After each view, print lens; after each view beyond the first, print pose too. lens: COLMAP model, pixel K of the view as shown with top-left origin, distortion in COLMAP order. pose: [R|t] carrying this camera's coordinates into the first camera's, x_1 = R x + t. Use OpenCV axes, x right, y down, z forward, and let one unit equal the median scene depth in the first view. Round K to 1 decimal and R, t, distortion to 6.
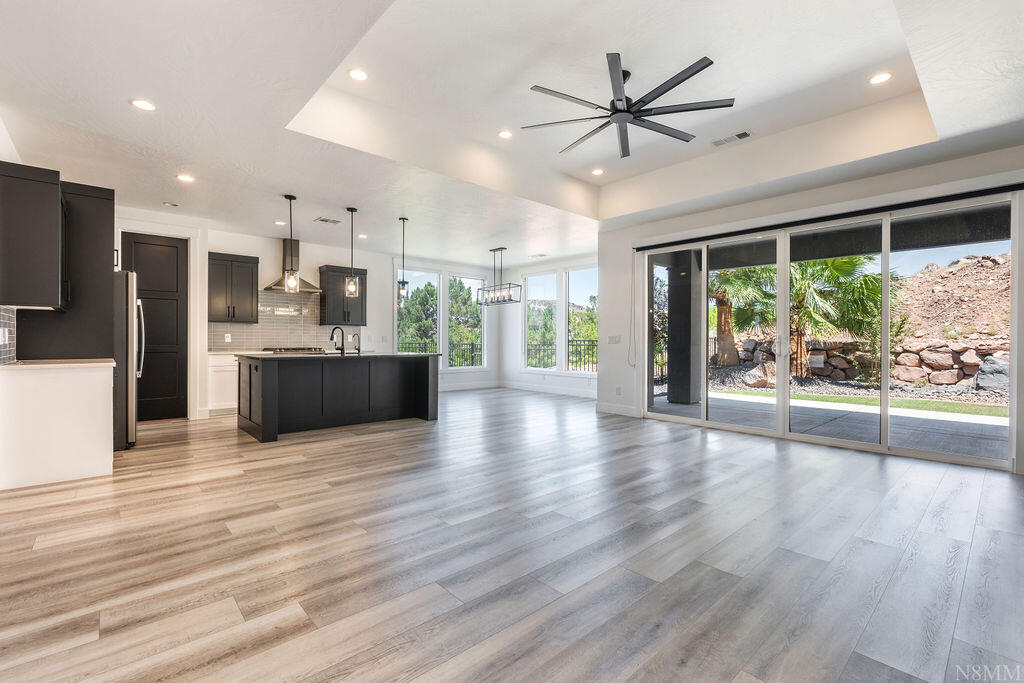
lens RADIAL K [[452.1, 0, 514.9], [0, 452.1, 340.3], [0, 0, 1]] dist [-0.003674, 0.000332]
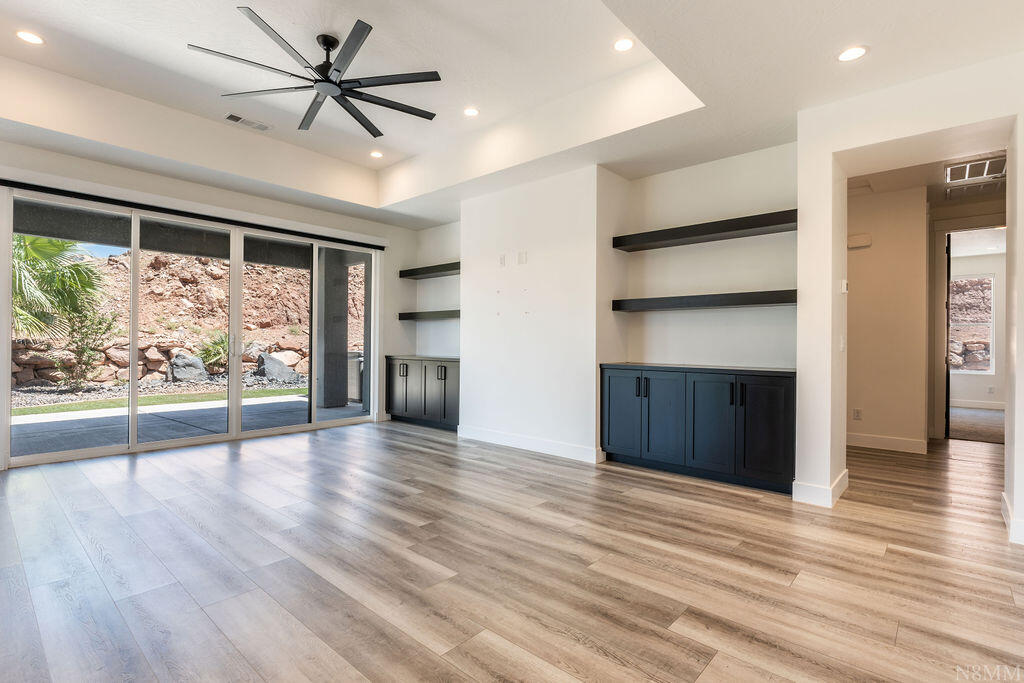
lens RADIAL K [[484.9, 0, 511.9], [0, 484.9, 338.4], [0, 0, 1]] dist [-0.008453, 0.002535]
pose [[-0.101908, 0.003880, 0.994786, -0.250924], [-0.007284, 0.999963, -0.004646, -0.000898], [-0.994767, -0.007720, -0.101876, 0.248978]]
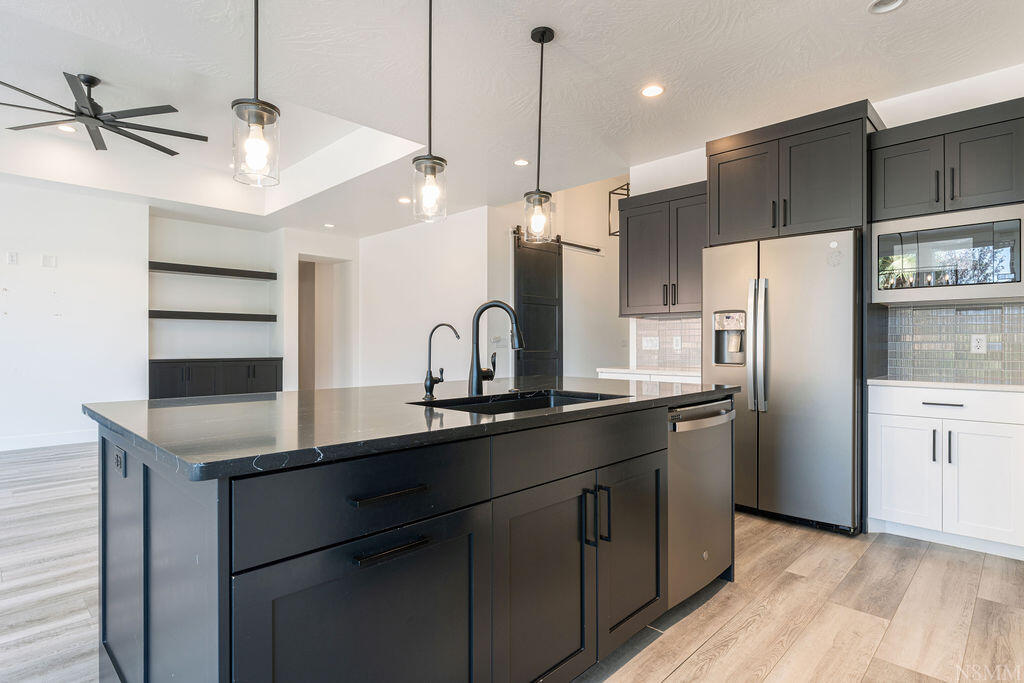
lens RADIAL K [[526.4, 0, 512.6], [0, 526.4, 335.9], [0, 0, 1]] dist [-0.000537, -0.000579]
pose [[-0.998583, -0.009717, -0.052322, -0.220123], [-0.009137, 0.999894, -0.011315, -0.004455], [0.052427, -0.010820, -0.998566, 0.752944]]
